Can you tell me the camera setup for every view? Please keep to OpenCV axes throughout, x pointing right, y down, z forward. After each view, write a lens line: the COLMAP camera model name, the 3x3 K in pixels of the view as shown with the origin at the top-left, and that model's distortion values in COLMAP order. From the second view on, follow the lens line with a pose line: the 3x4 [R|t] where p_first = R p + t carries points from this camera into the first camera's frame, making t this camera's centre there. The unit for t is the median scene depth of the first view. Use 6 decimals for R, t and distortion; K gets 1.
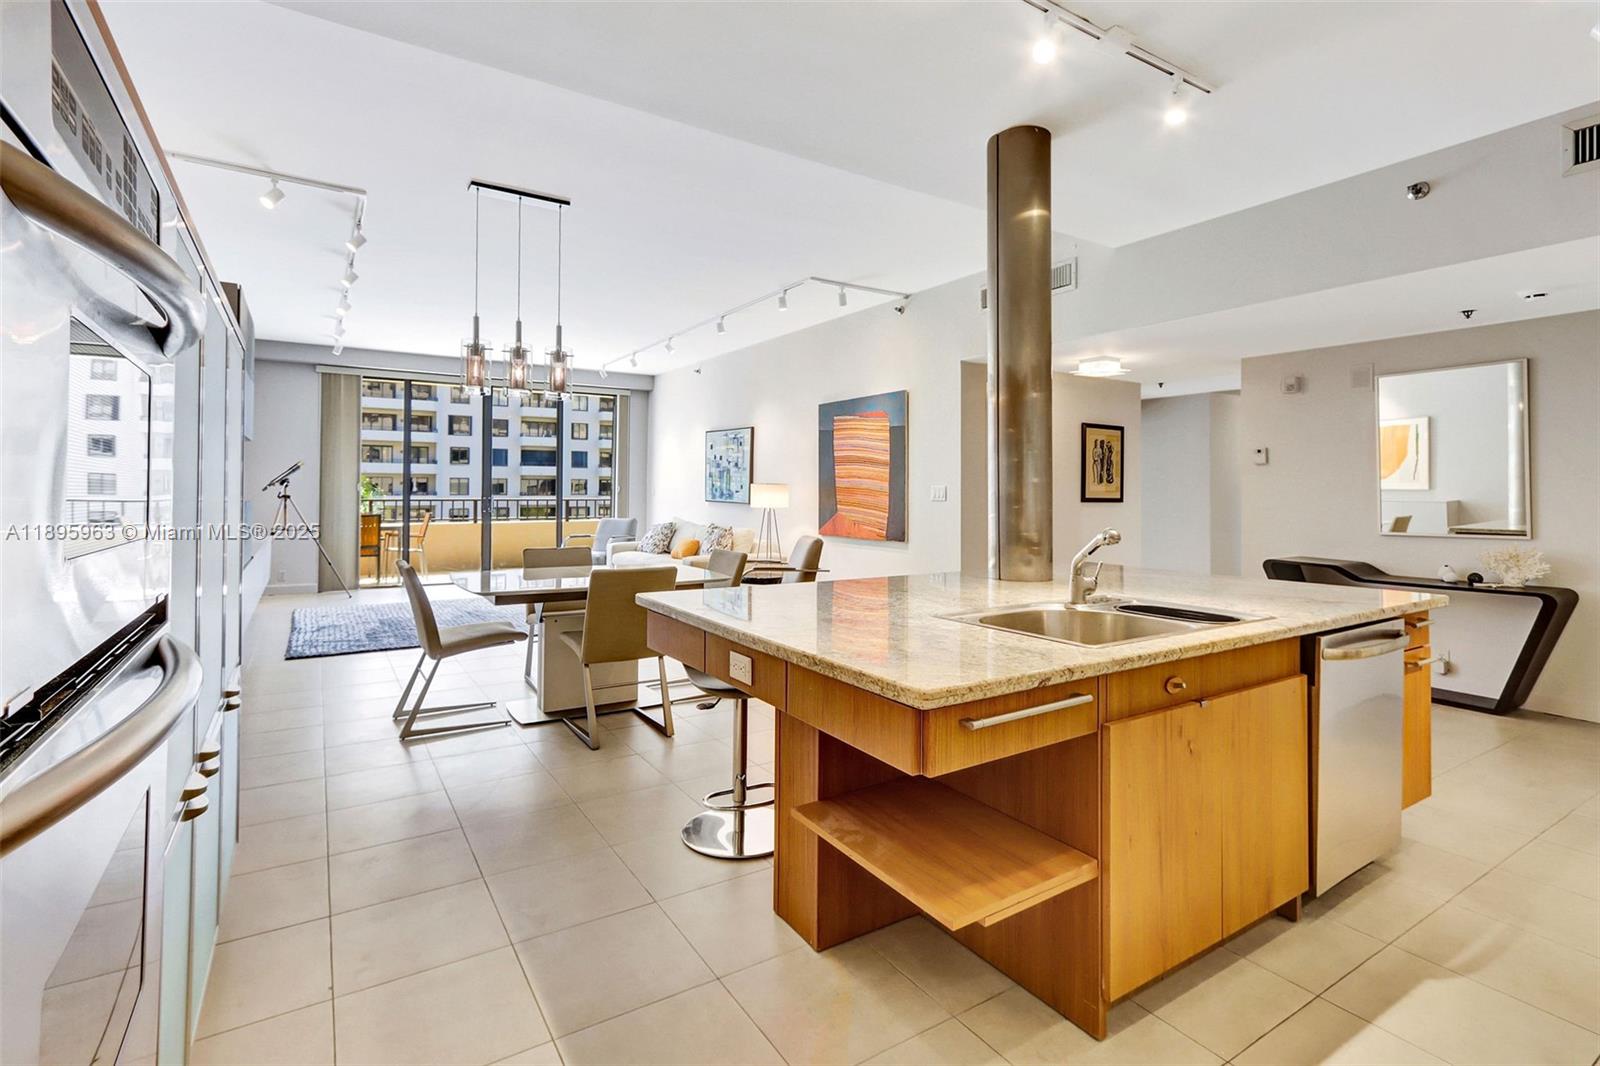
lens RADIAL K [[758.3, 0, 790.7], [0, 758.3, 482.2], [0, 0, 1]] dist [0.000847, 0.000203]
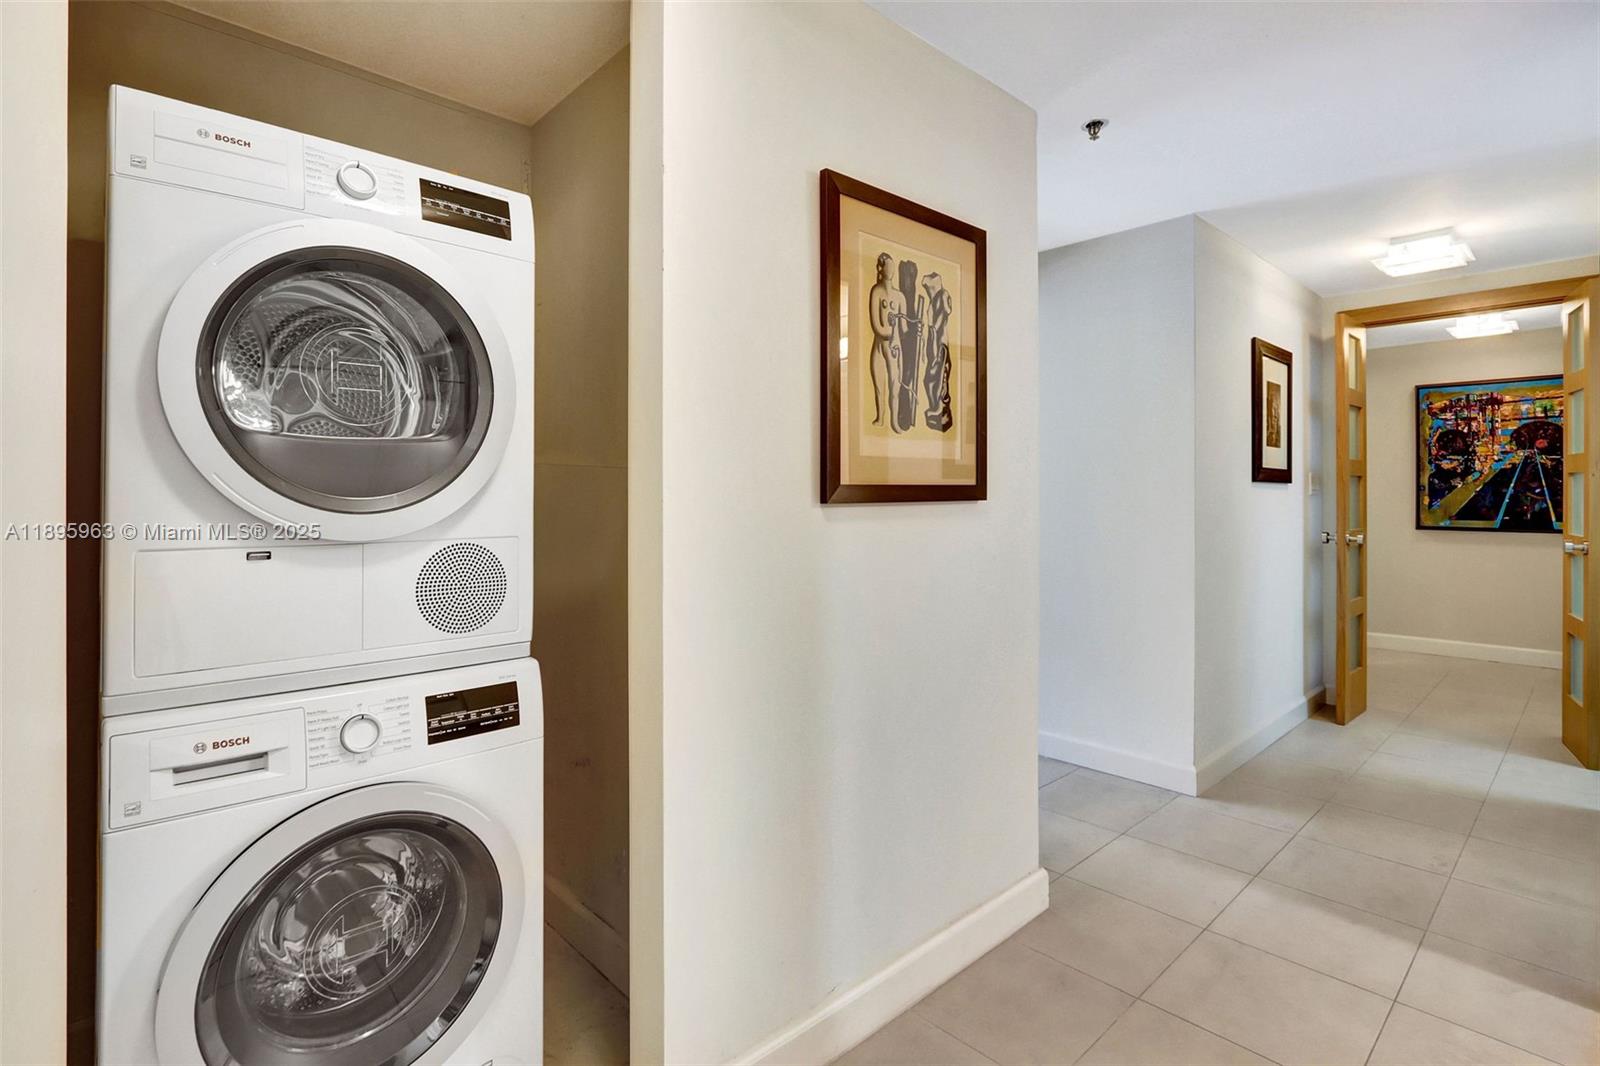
lens RADIAL K [[758.3, 0, 790.7], [0, 758.3, 482.2], [0, 0, 1]] dist [0.000847, 0.000203]
pose [[0.984593, -0.010326, 0.174558, 0.324303], [0.008844, 0.999918, 0.009266, 0.017249], [-0.174639, -0.007579, 0.984603, 0.749567]]
